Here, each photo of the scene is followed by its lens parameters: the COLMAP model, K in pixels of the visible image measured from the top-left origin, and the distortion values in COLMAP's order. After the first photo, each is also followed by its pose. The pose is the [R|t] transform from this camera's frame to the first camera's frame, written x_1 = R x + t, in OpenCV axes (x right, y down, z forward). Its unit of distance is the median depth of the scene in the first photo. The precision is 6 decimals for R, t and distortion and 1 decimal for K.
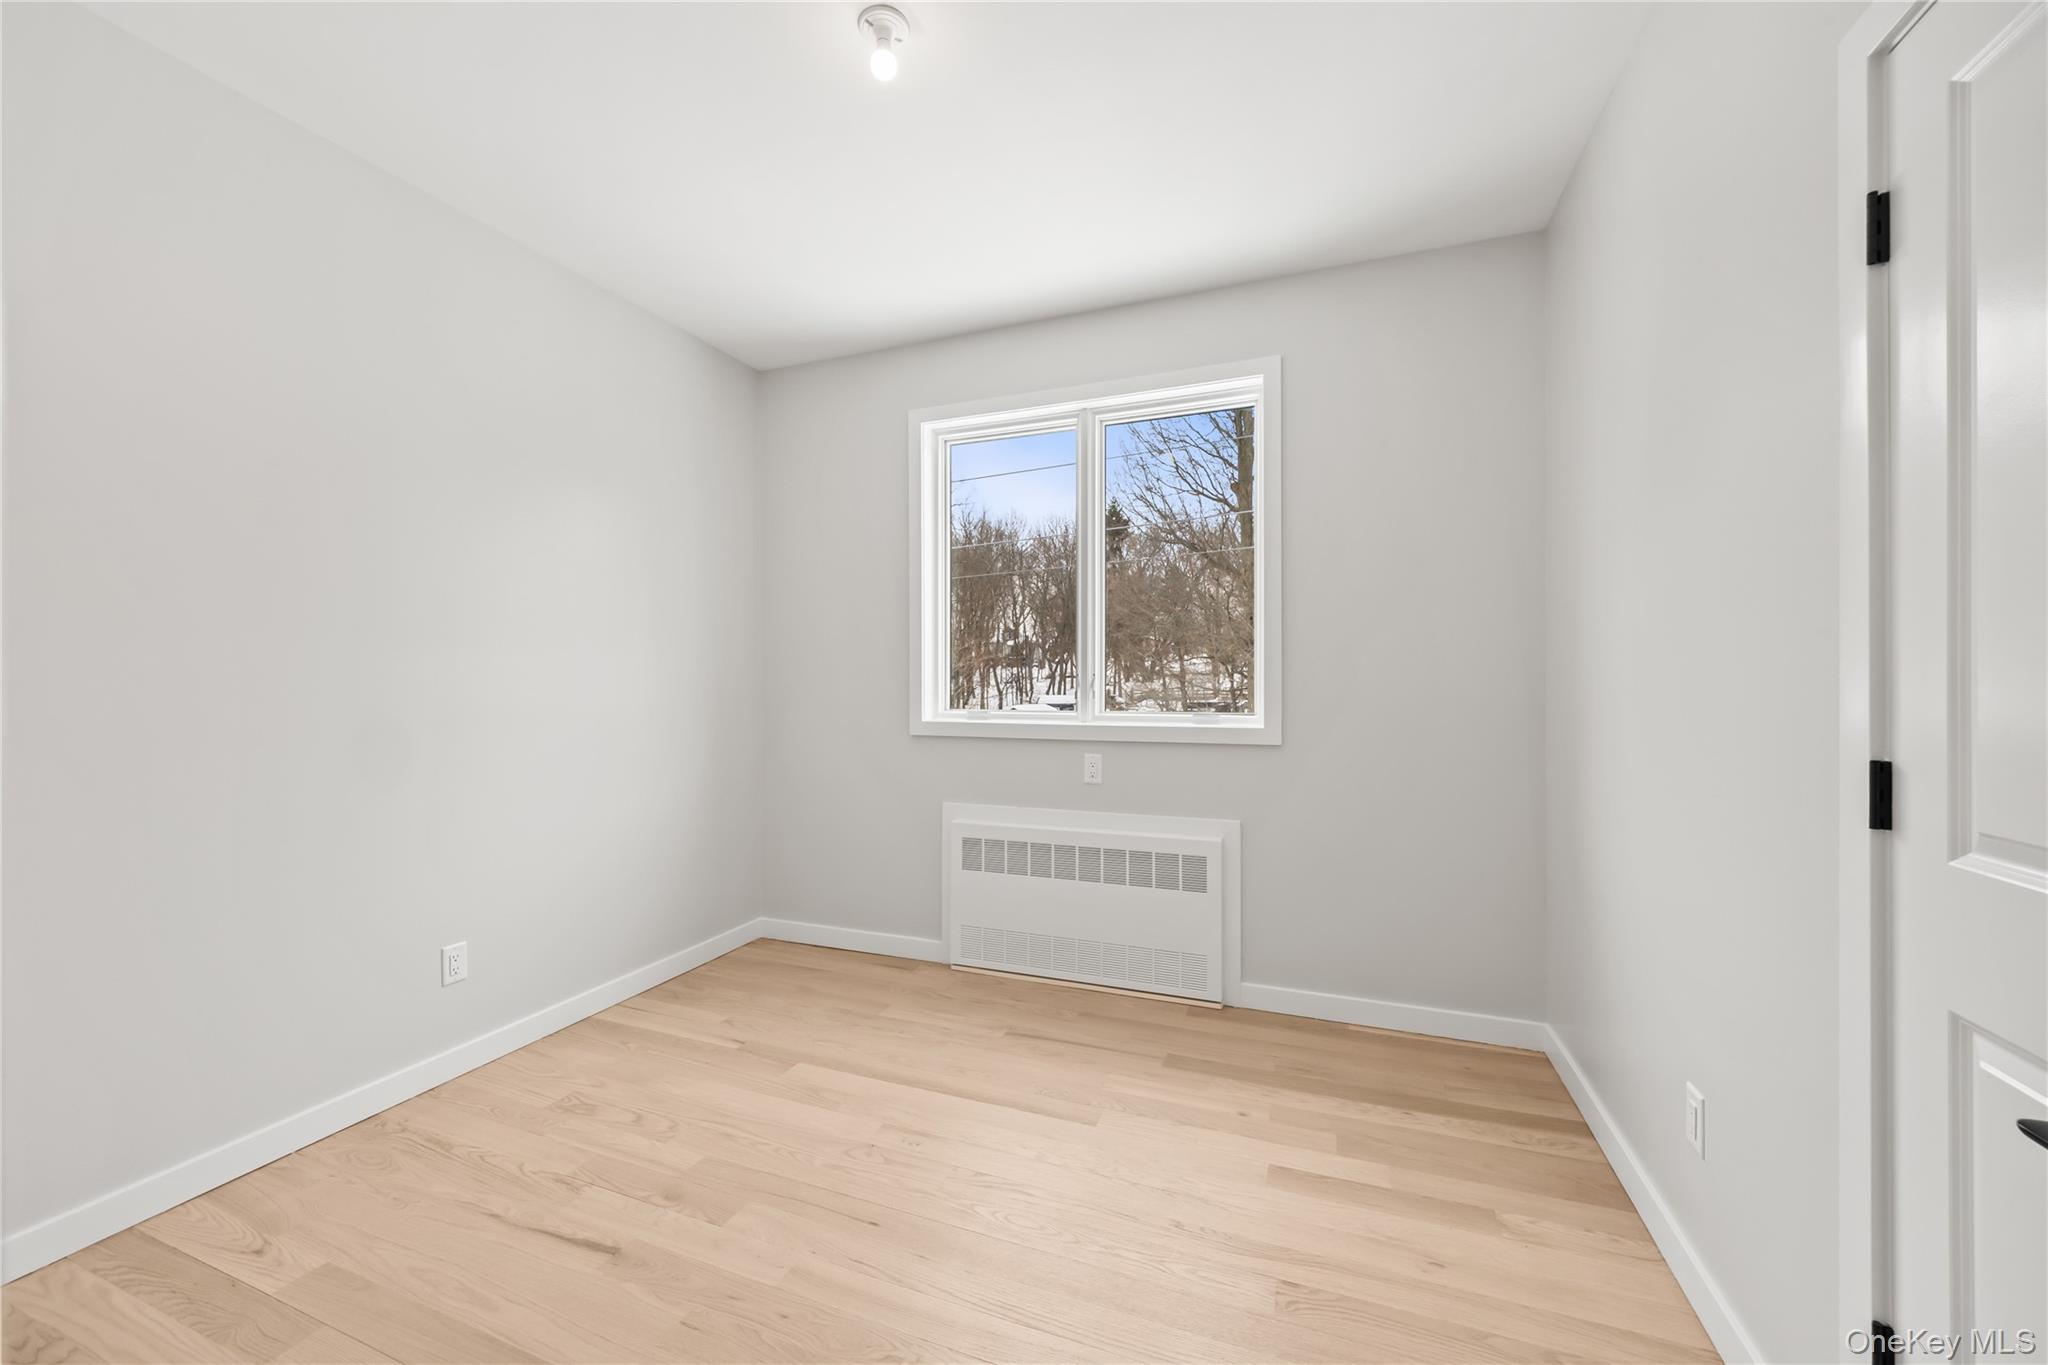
lens RADIAL K [[869.0, 0, 895.2], [0, 869.0, 679.5], [0, 0, 1]] dist [0.003752, 0.000342]
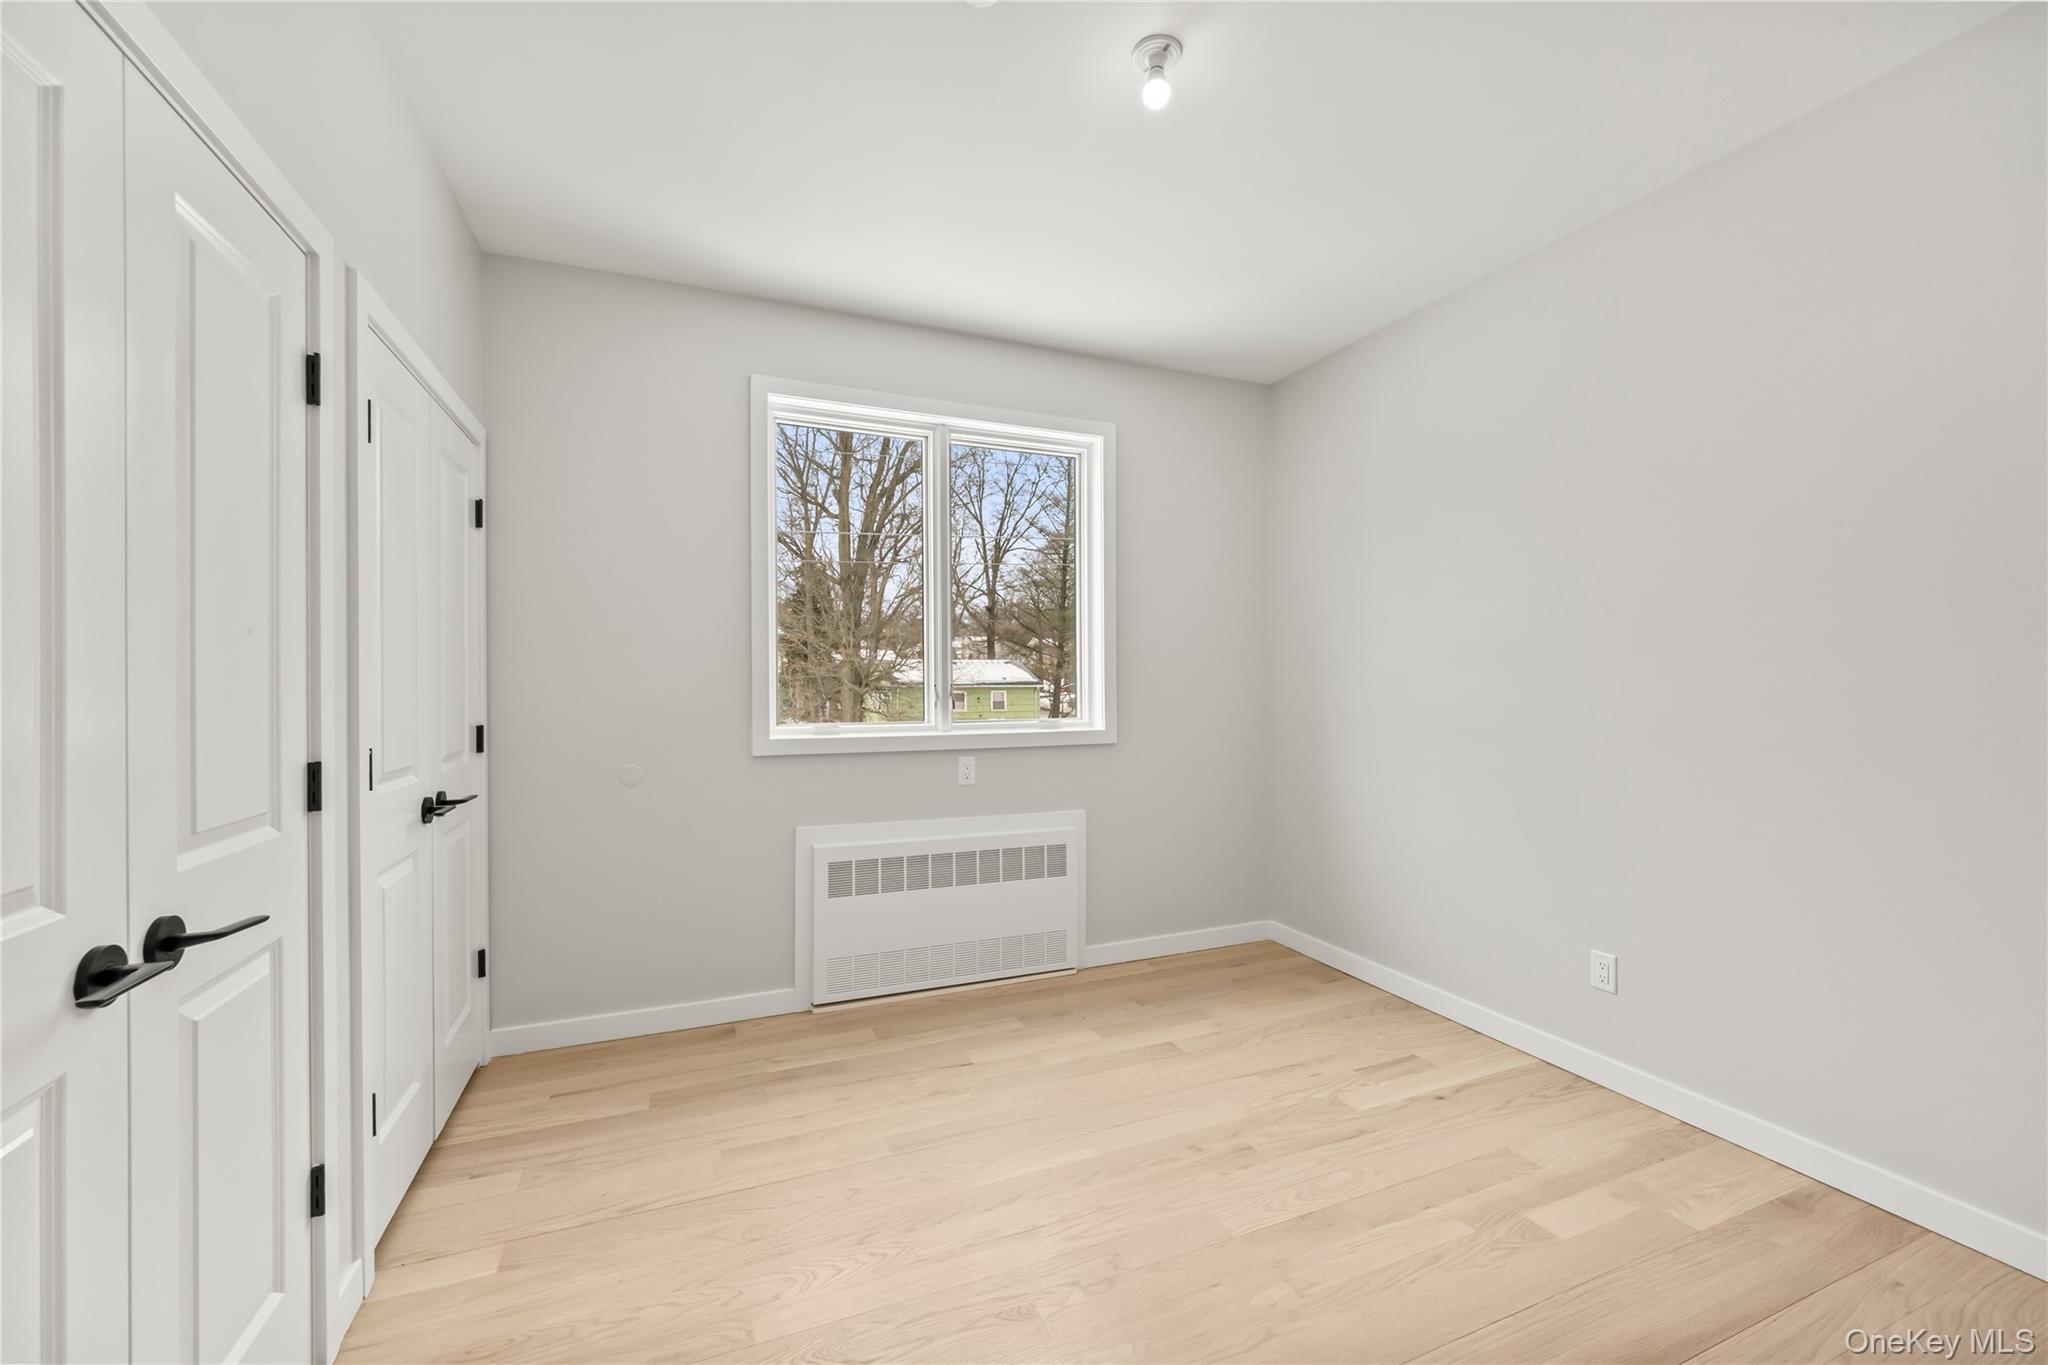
lens RADIAL K [[893.3, 0, 1023.7], [0, 893.3, 684.1], [0, 0, 1]] dist [0.032281, 0.000012]
pose [[0.658843, 0.003420, 0.752272, -0.480162], [0.002865, 0.999971, -0.007055, 0.001332], [-0.752275, 0.006803, 0.658814, 0.221878]]
